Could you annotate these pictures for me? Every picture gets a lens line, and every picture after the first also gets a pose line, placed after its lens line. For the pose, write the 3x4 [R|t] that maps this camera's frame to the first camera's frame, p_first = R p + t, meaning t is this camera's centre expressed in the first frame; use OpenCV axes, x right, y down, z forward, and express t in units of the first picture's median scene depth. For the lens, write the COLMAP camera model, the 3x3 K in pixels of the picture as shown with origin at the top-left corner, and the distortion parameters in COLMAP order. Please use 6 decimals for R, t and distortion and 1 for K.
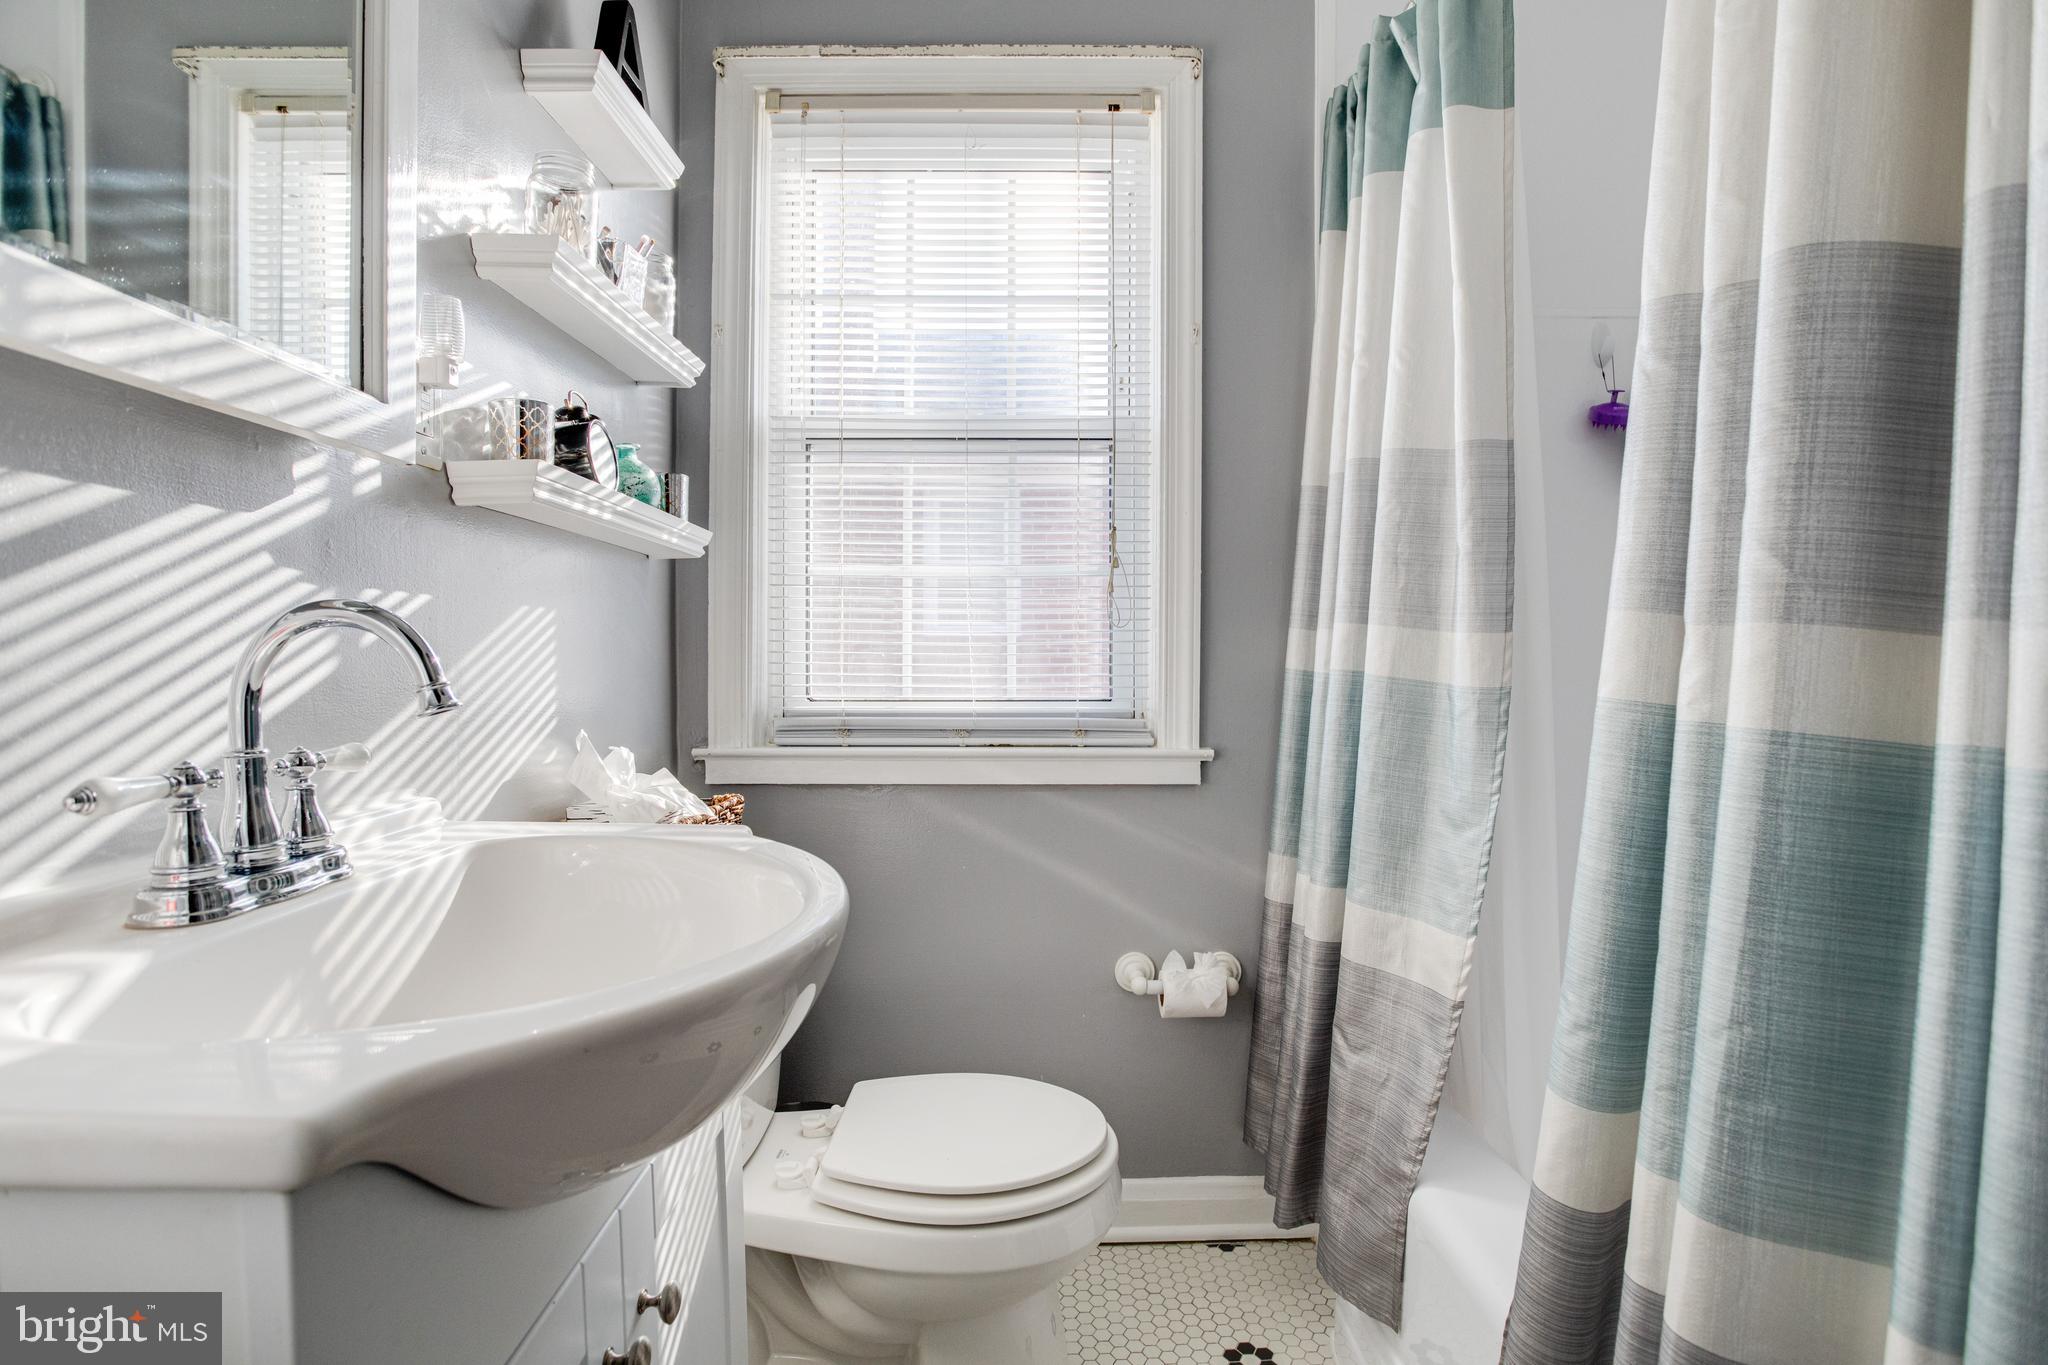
lens RADIAL K [[1052.4, 0, 1082.0], [0, 1052.4, 642.5], [0, 0, 1]] dist [-0.055622, 0.019887]
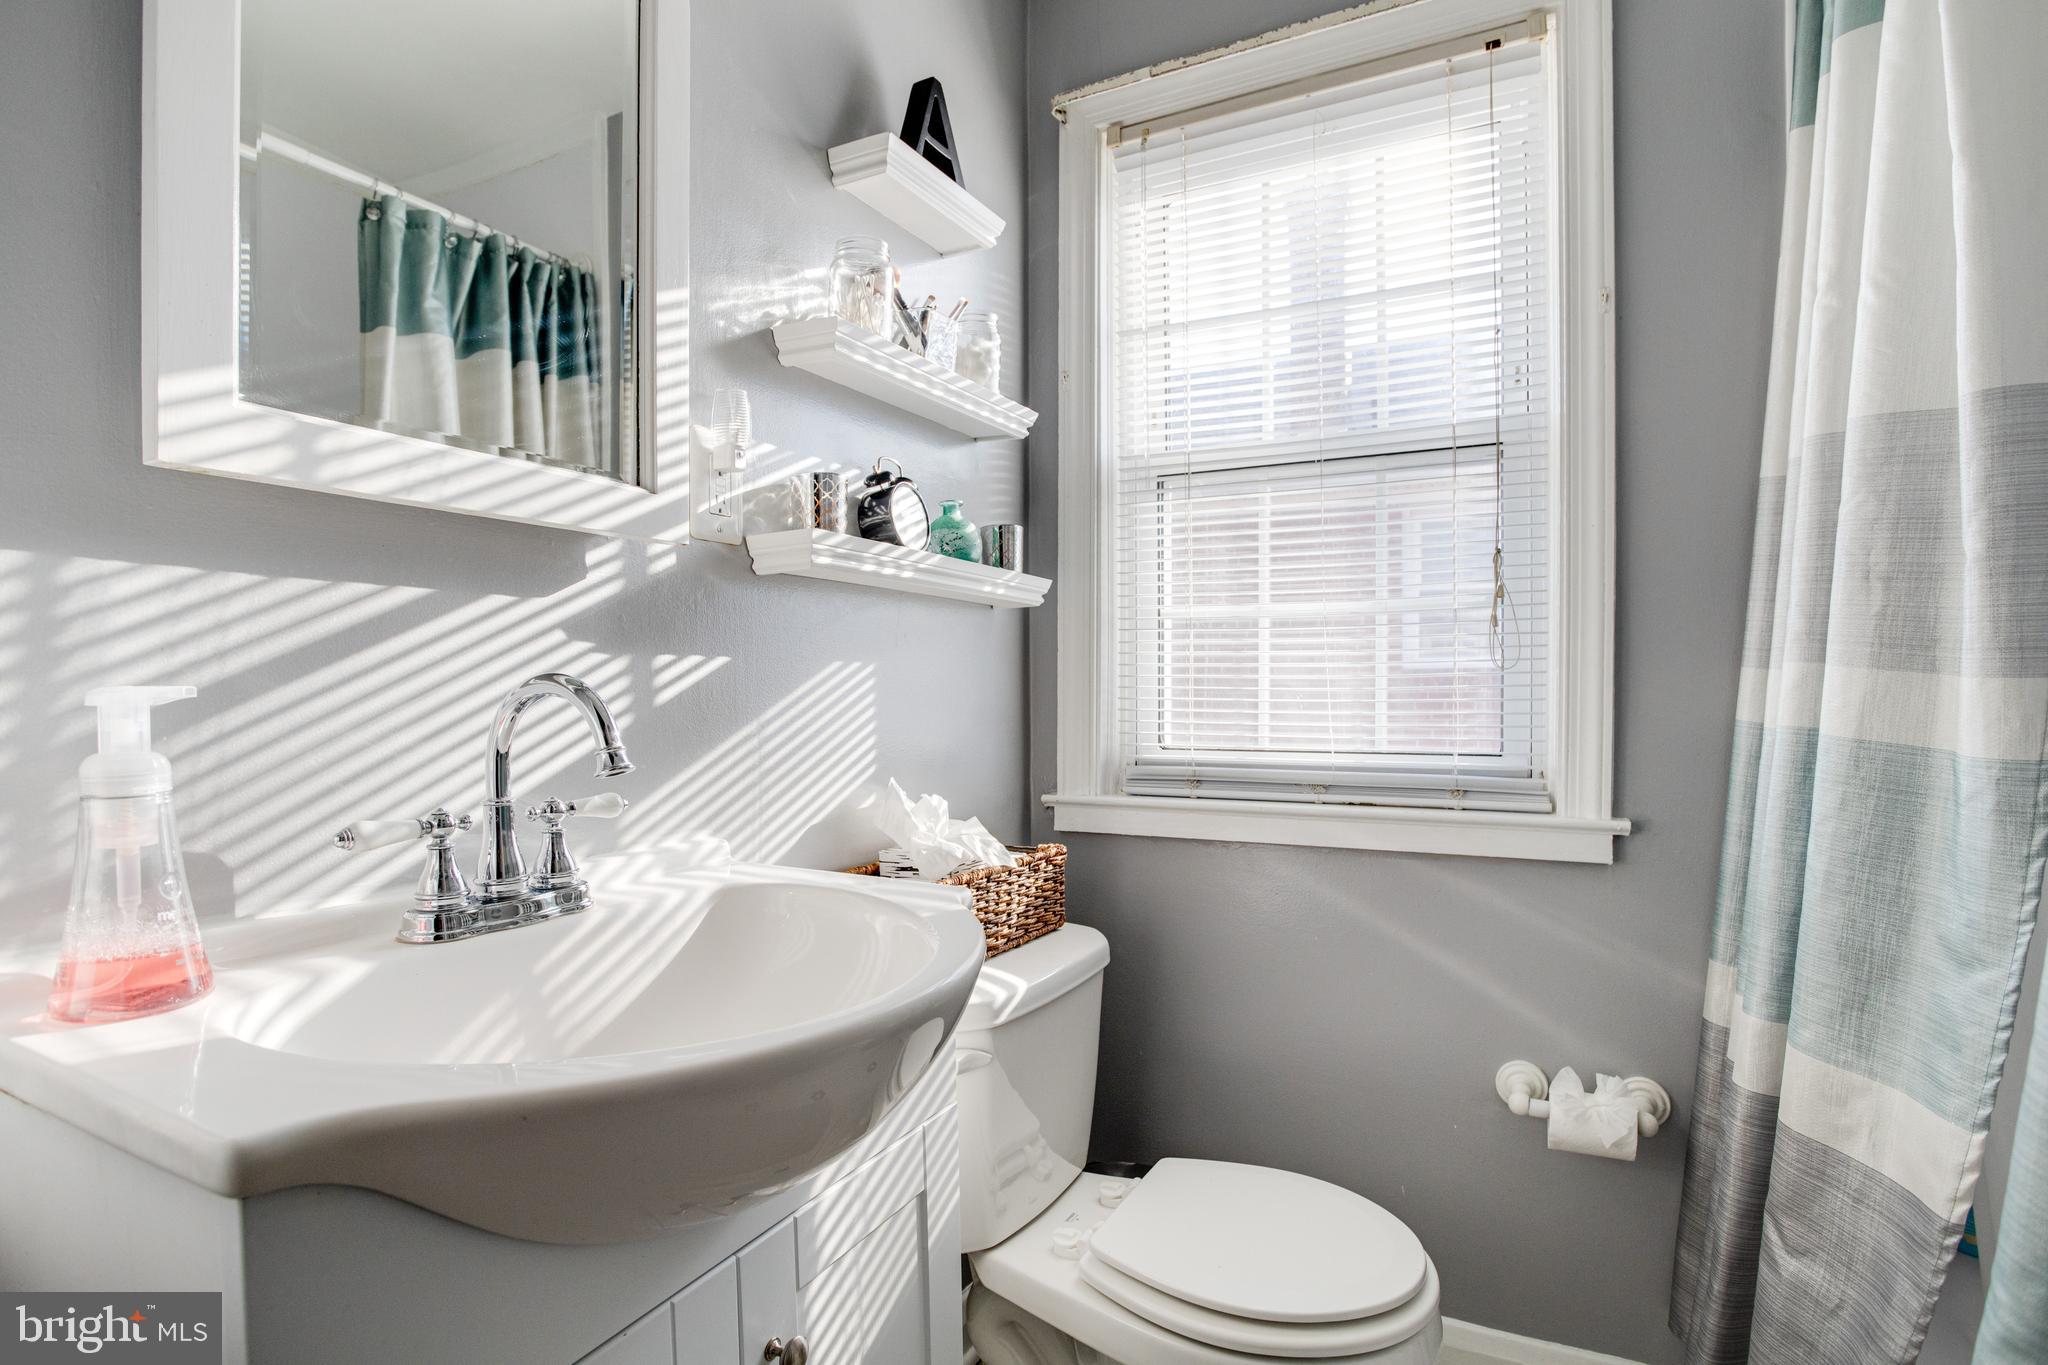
lens RADIAL K [[1078.6, 0, 1028.3], [0, 1078.6, 680.8], [0, 0, 1]] dist [-0.068233, 0.031902]
pose [[0.867611, -0.007004, -0.497194, 0.165150], [0.010303, 0.999939, 0.003892, -0.015557], [0.497137, -0.008499, 0.867631, 0.108464]]
